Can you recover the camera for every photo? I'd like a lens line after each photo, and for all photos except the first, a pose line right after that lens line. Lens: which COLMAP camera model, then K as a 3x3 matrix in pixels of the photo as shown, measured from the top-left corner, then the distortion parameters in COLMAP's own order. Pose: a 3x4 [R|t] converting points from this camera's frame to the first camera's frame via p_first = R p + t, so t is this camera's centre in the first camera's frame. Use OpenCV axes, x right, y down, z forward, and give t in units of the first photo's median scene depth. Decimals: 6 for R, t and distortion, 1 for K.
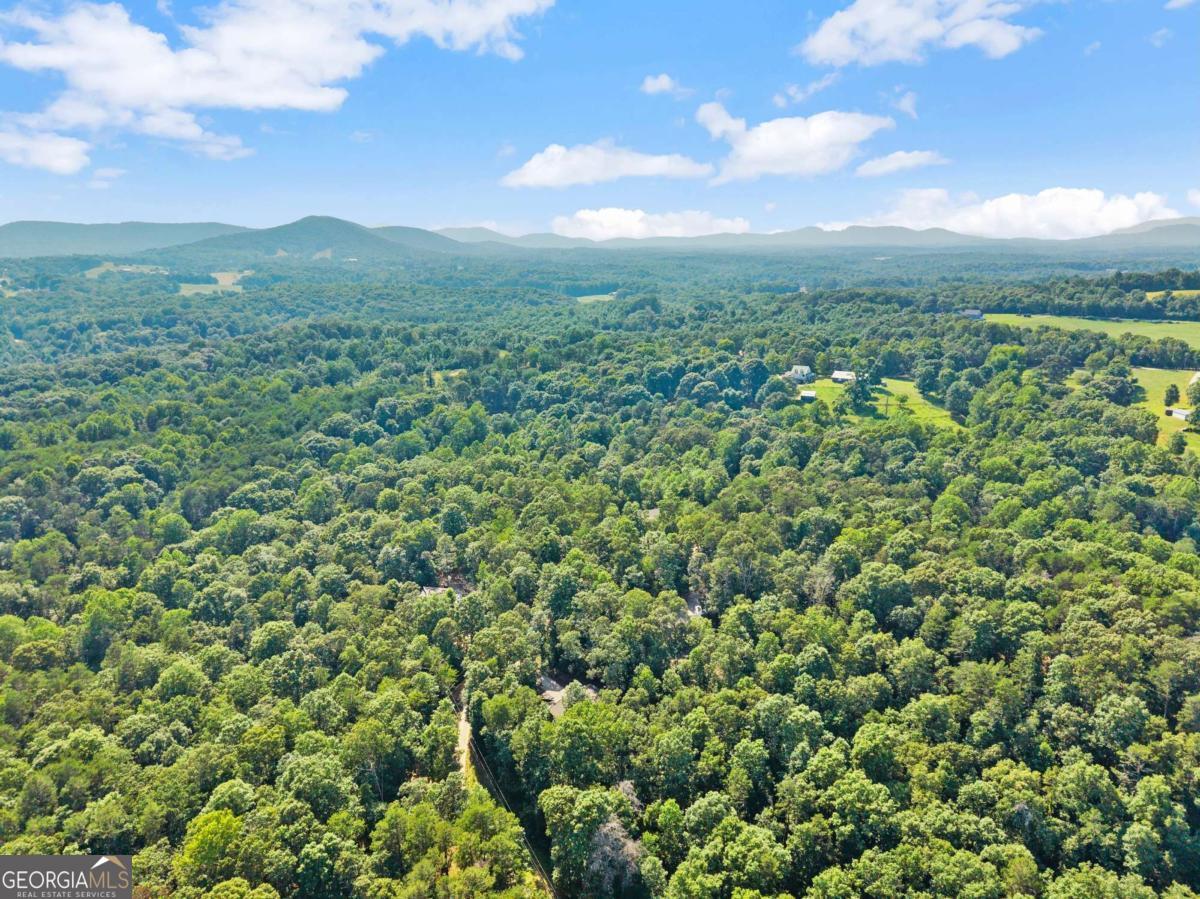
lens RADIAL K [[824.2, 0, 599.0], [0, 824.2, 474.6], [0, 0, 1]] dist [0.062143, -0.087526]
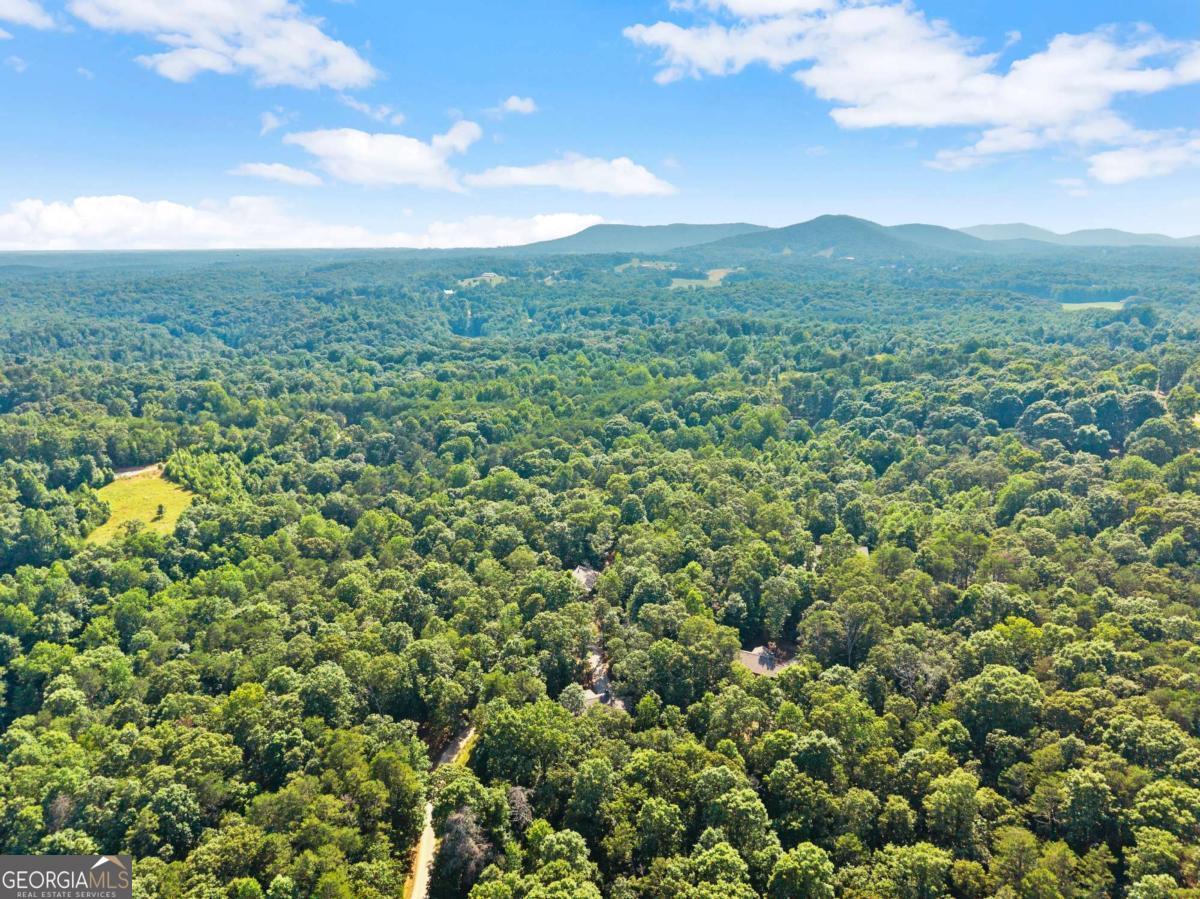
lens RADIAL K [[824.2, 0, 599.0], [0, 824.2, 474.6], [0, 0, 1]] dist [0.062143, -0.087526]
pose [[0.799411, 0.163447, -0.578124, 0.109059], [-0.162655, 0.985225, 0.053629, -0.011067], [0.578347, 0.051163, 0.814185, 0.041910]]
